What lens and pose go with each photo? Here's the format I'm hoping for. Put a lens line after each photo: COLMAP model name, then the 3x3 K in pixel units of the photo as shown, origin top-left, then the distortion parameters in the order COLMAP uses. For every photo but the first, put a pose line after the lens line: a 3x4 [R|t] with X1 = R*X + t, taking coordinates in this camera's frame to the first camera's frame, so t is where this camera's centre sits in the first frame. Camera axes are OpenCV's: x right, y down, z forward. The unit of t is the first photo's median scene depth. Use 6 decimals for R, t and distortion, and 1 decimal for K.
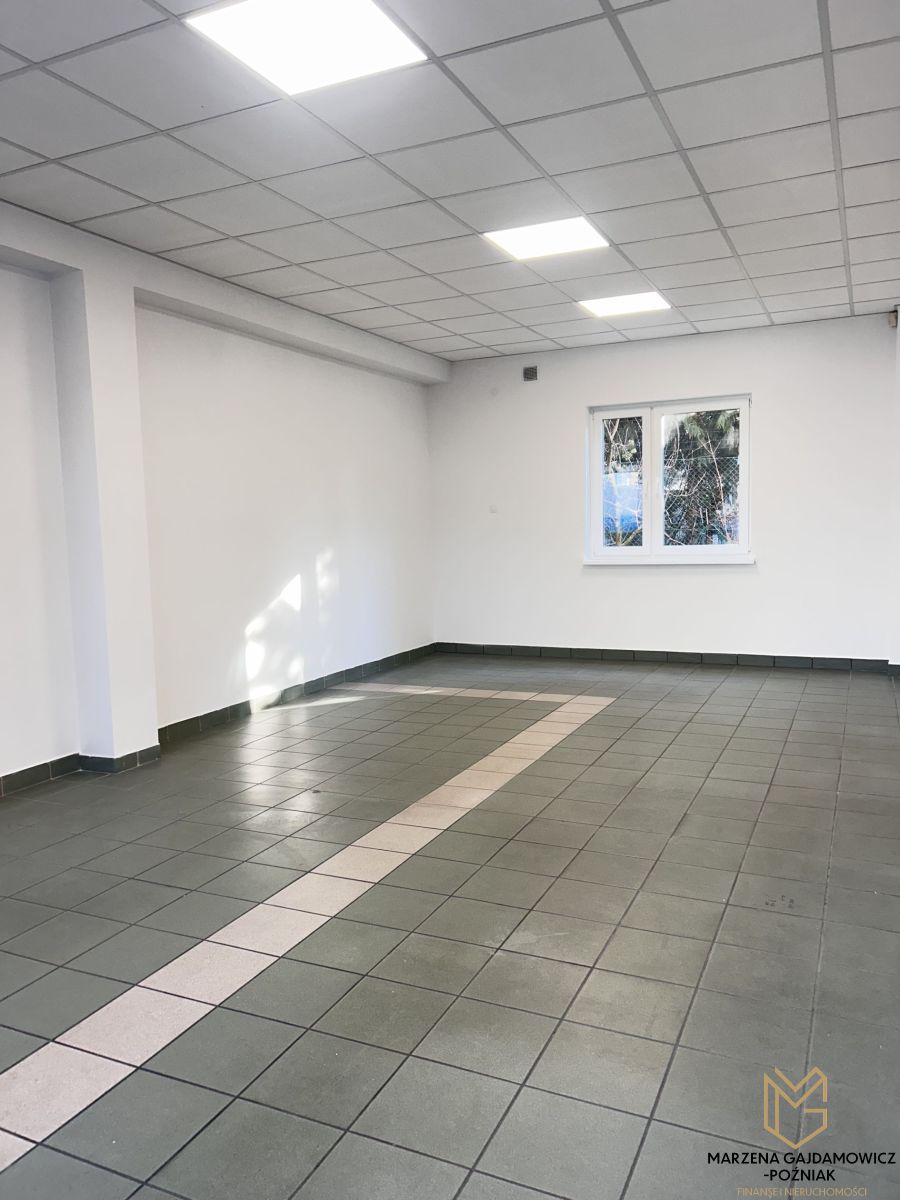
lens RADIAL K [[895.3, 0, 450.0], [0, 895.3, 600.0], [0, 0, 1]] dist [0.003637, 0.004660]
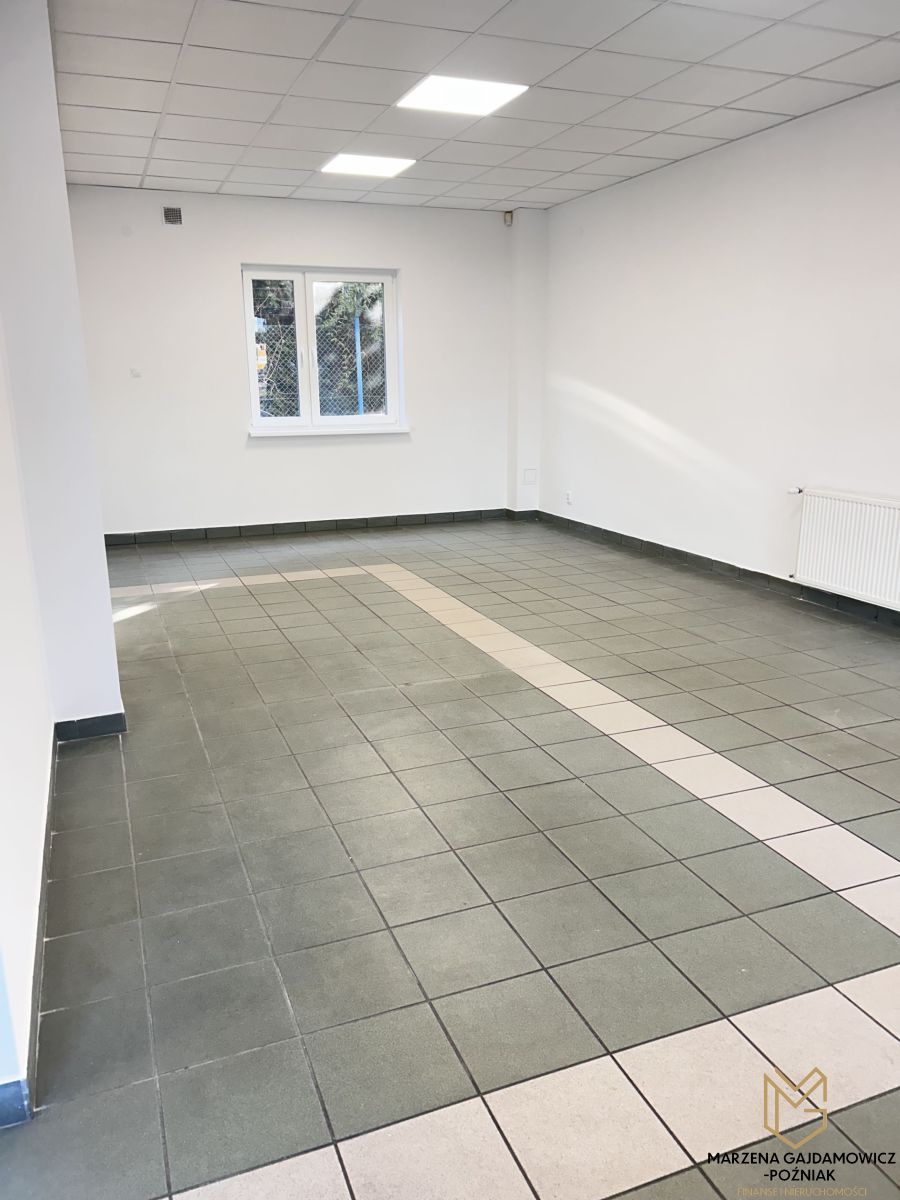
lens RADIAL K [[895.3, 0, 450.0], [0, 895.3, 600.0], [0, 0, 1]] dist [0.003637, 0.004660]
pose [[0.681734, -0.155006, 0.714991, -0.421450], [0.056788, 0.985560, 0.159517, -0.008953], [-0.729393, -0.068145, 0.680693, 0.192173]]
